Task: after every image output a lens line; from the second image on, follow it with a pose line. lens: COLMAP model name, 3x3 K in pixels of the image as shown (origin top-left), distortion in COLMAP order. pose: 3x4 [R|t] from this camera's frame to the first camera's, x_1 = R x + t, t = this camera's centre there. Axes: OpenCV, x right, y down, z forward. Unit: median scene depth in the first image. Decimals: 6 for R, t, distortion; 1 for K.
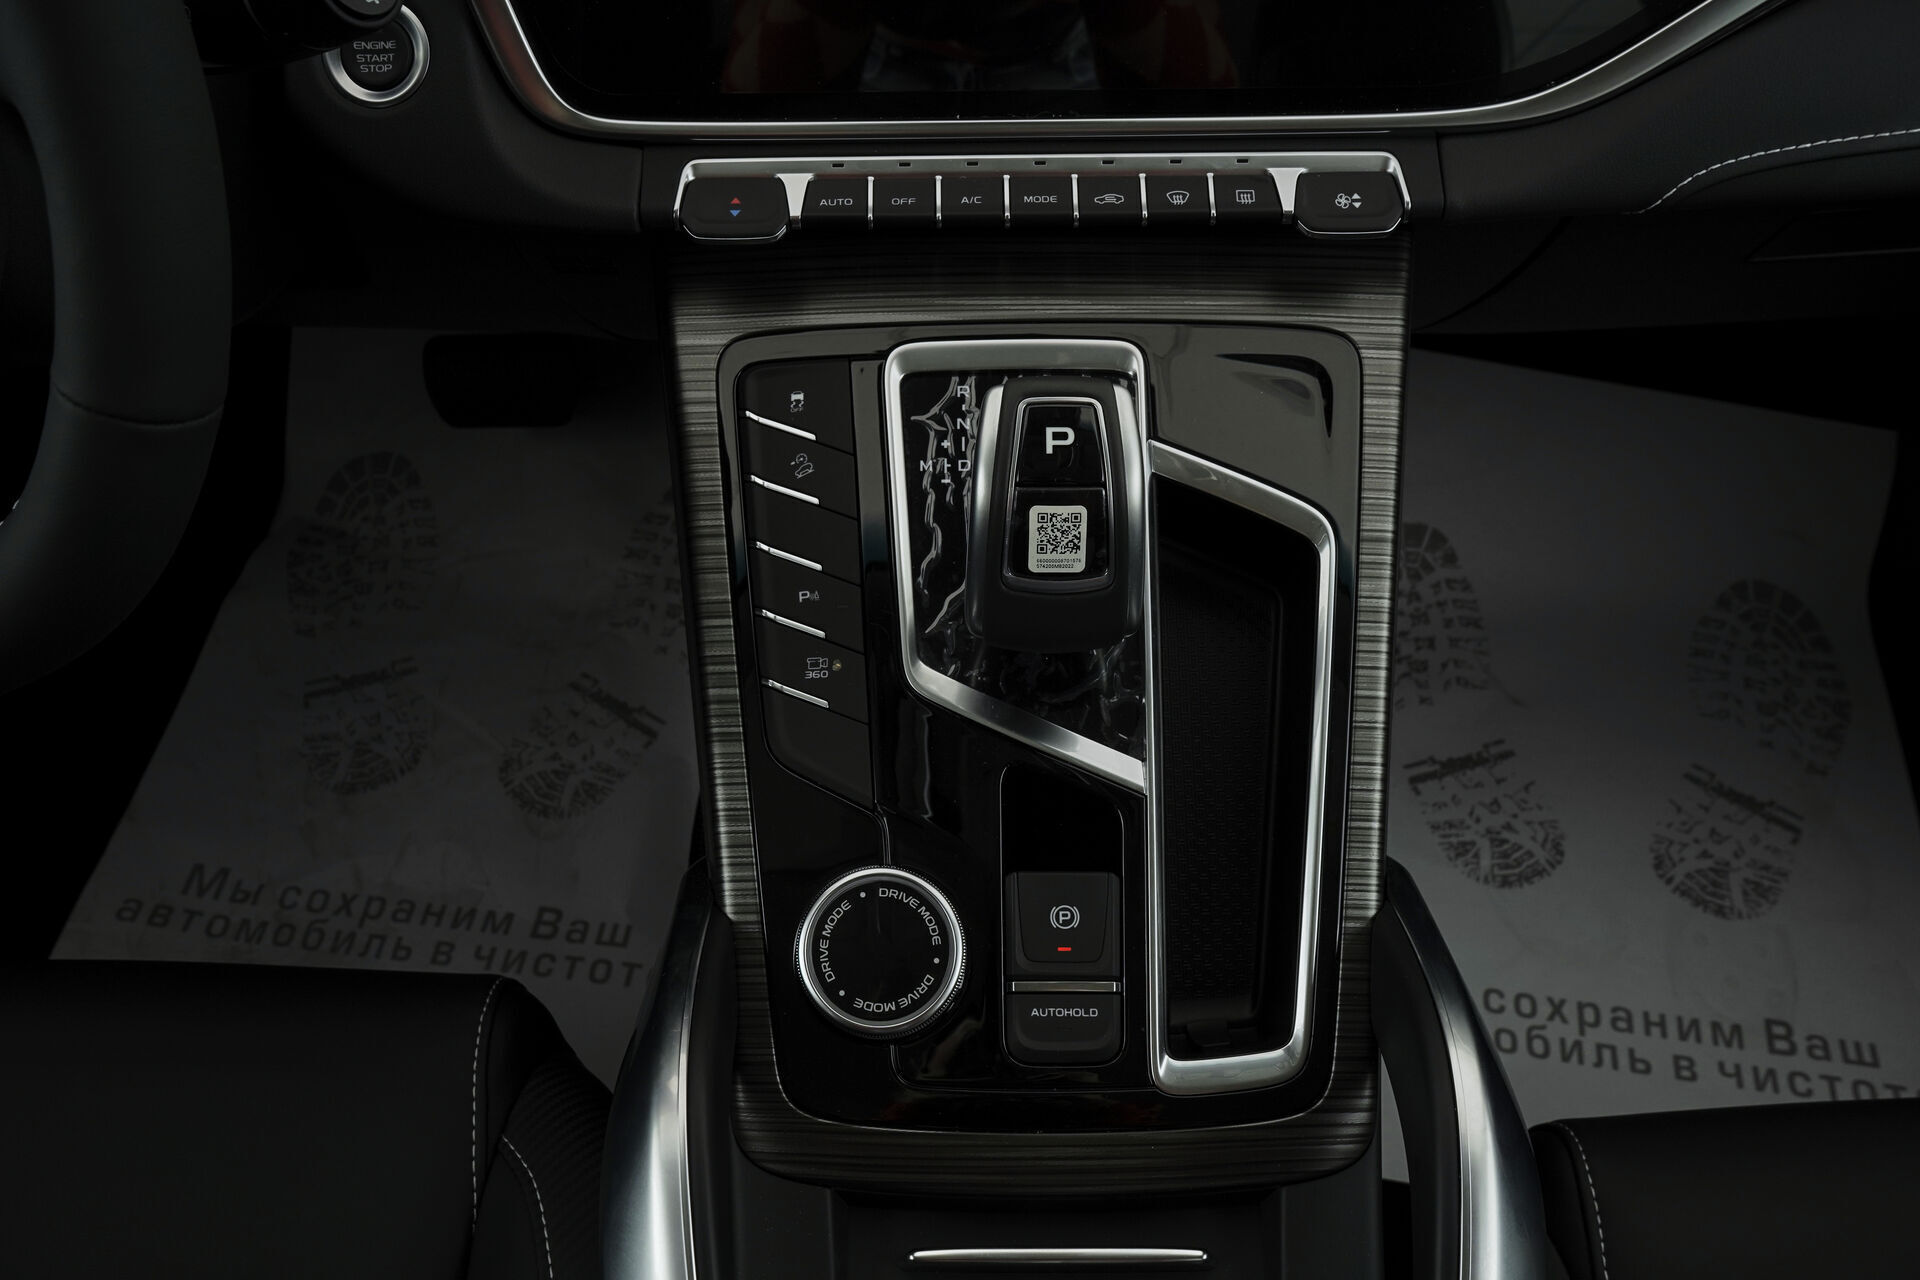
lens RADIAL K [[1538.7, 0, 949.5], [0, 1538.7, 642.4], [0, 0, 1]] dist [-0.009281, -0.001231]
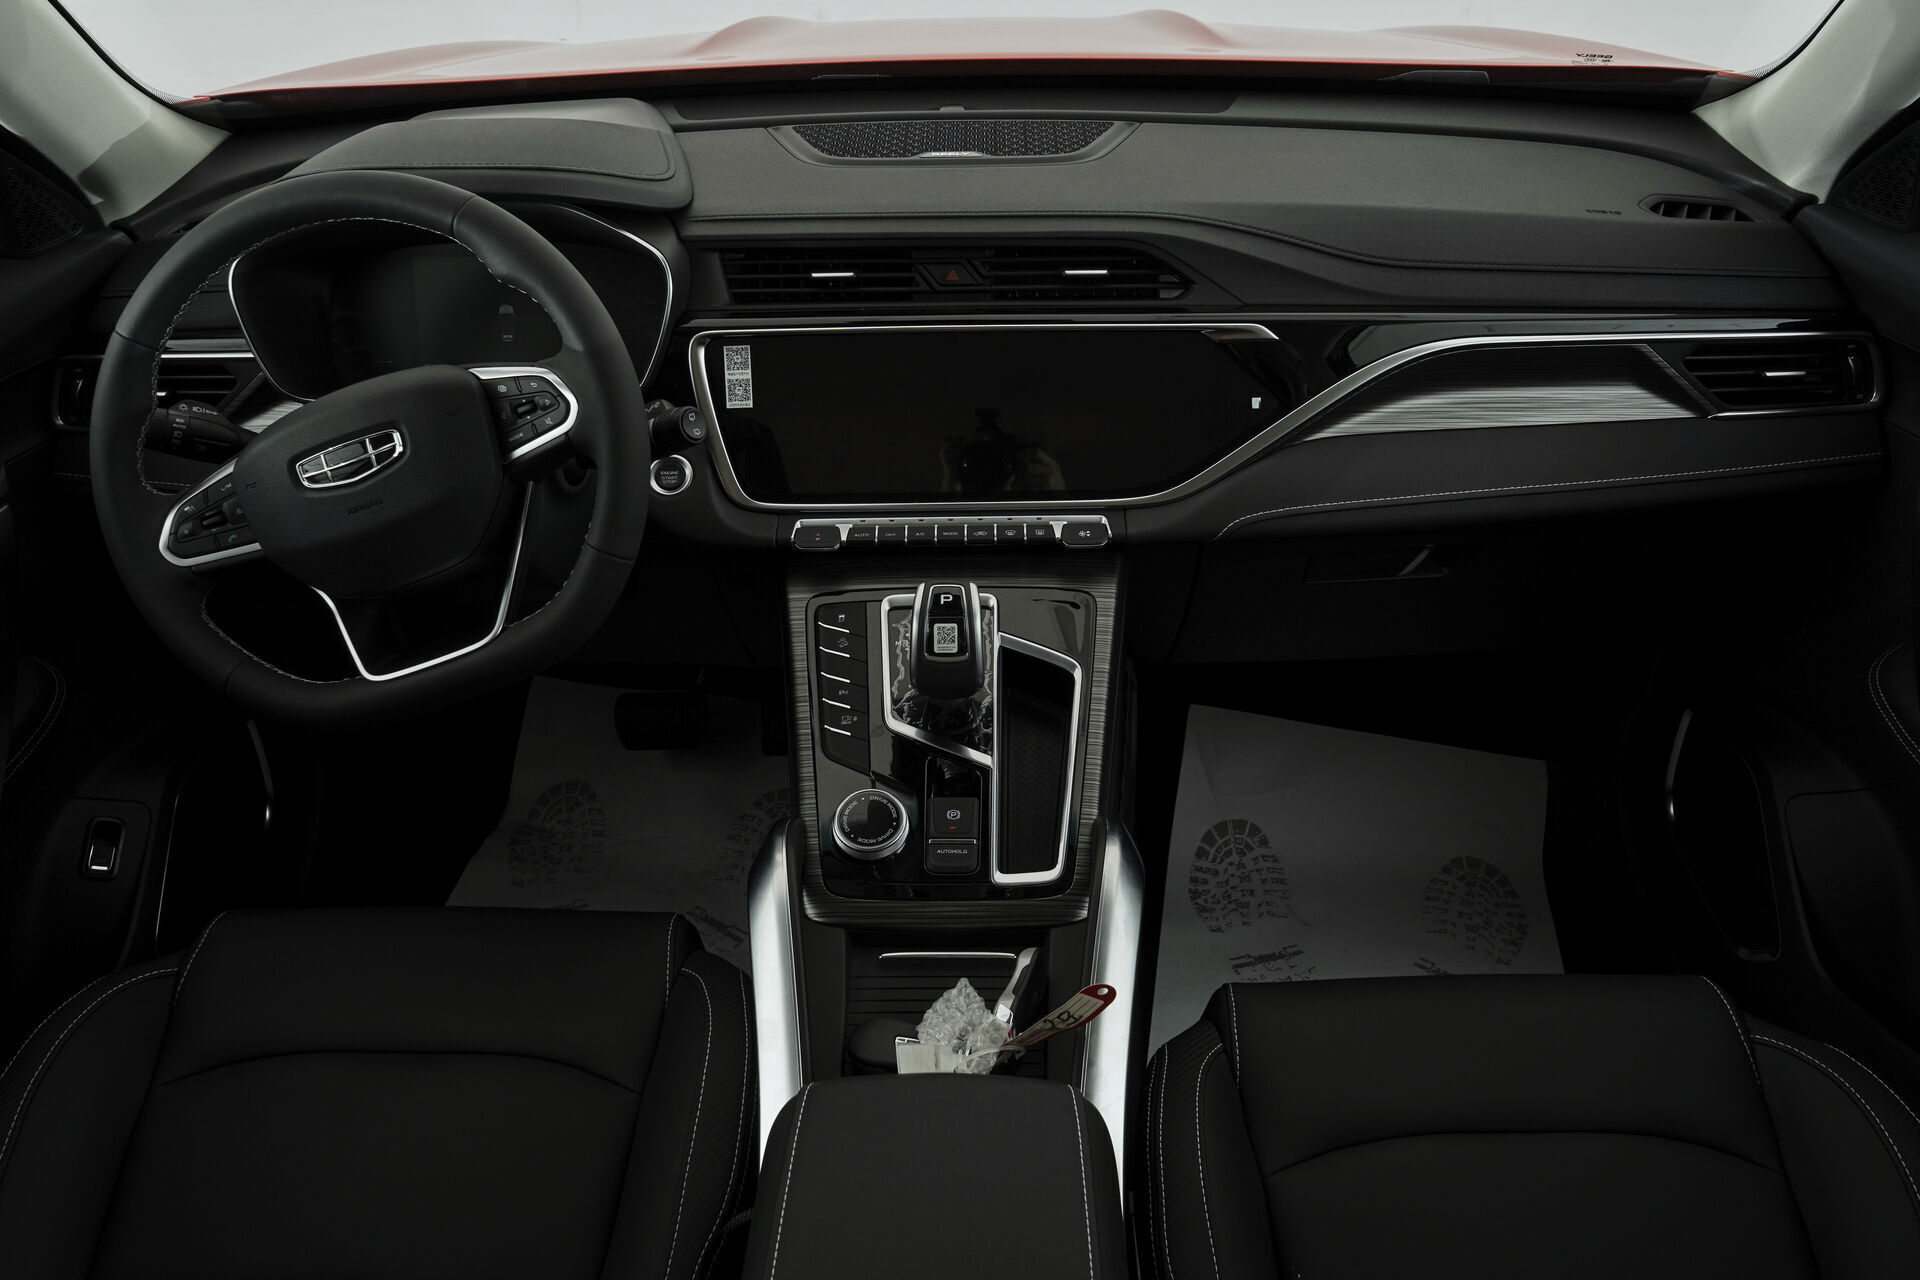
lens RADIAL K [[1501.4, 0, 952.5], [0, 1501.4, 639.9], [0, 0, 1]] dist [-0.033368, 0.017240]
pose [[0.999682, -0.001759, -0.025136, 0.117797], [-0.007711, 0.928339, -0.371655, 0.687799], [0.023988, 0.371730, 0.928031, -1.015846]]
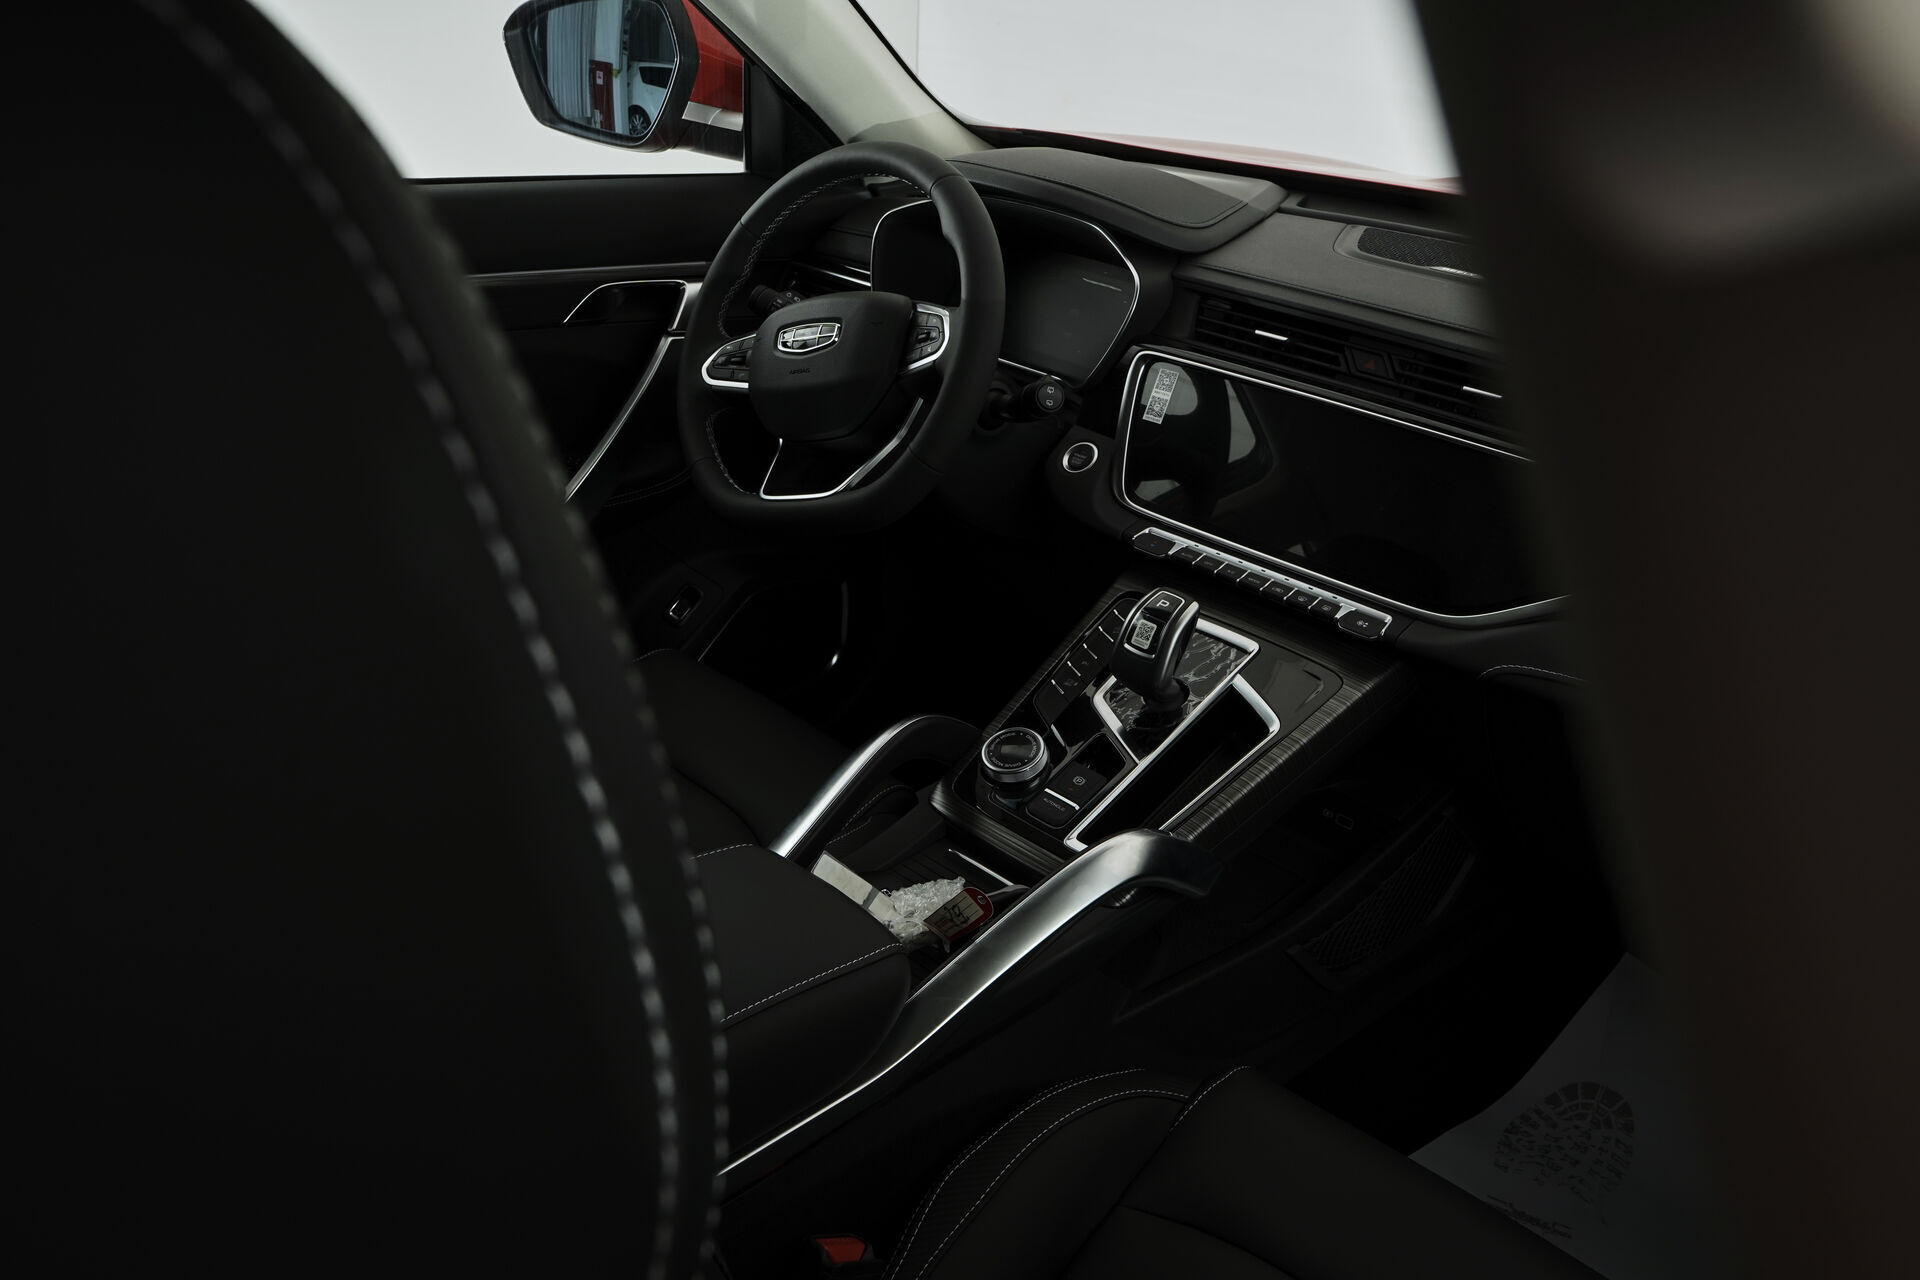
lens RADIAL K [[1501.4, 0, 952.5], [0, 1501.4, 639.9], [0, 0, 1]] dist [-0.033368, 0.017240]
pose [[0.709196, 0.348903, -0.612624, 1.207605], [-0.600927, 0.753576, -0.266476, 0.703377], [0.368684, 0.557126, 0.744099, -0.896523]]
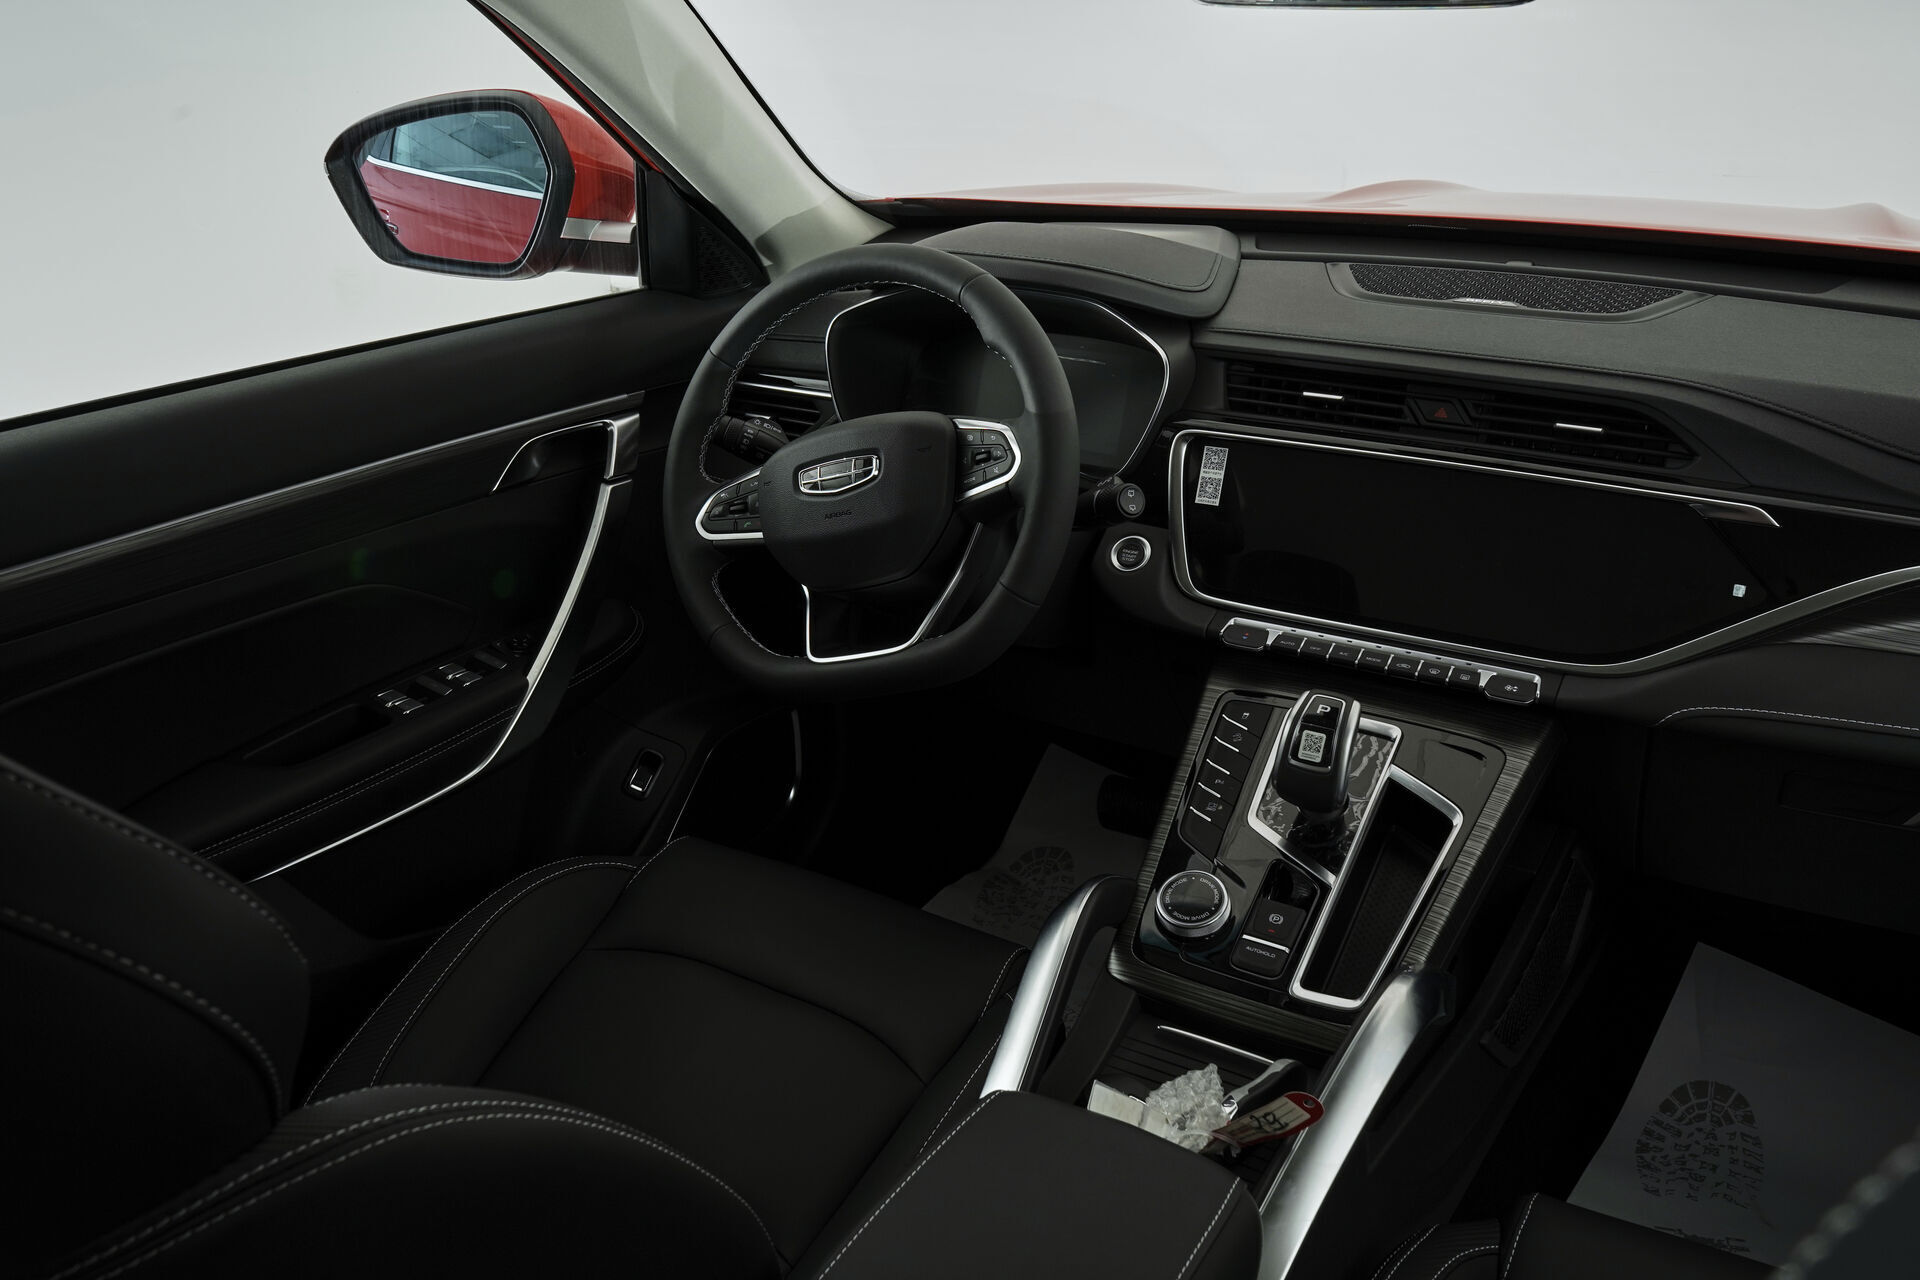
lens RADIAL K [[1501.4, 0, 952.5], [0, 1501.4, 639.9], [0, 0, 1]] dist [-0.033368, 0.017240]
pose [[0.860664, 0.196428, -0.469758, 0.558115], [-0.395787, 0.838503, -0.374520, 0.765513], [0.320327, 0.508260, 0.799413, -0.992560]]
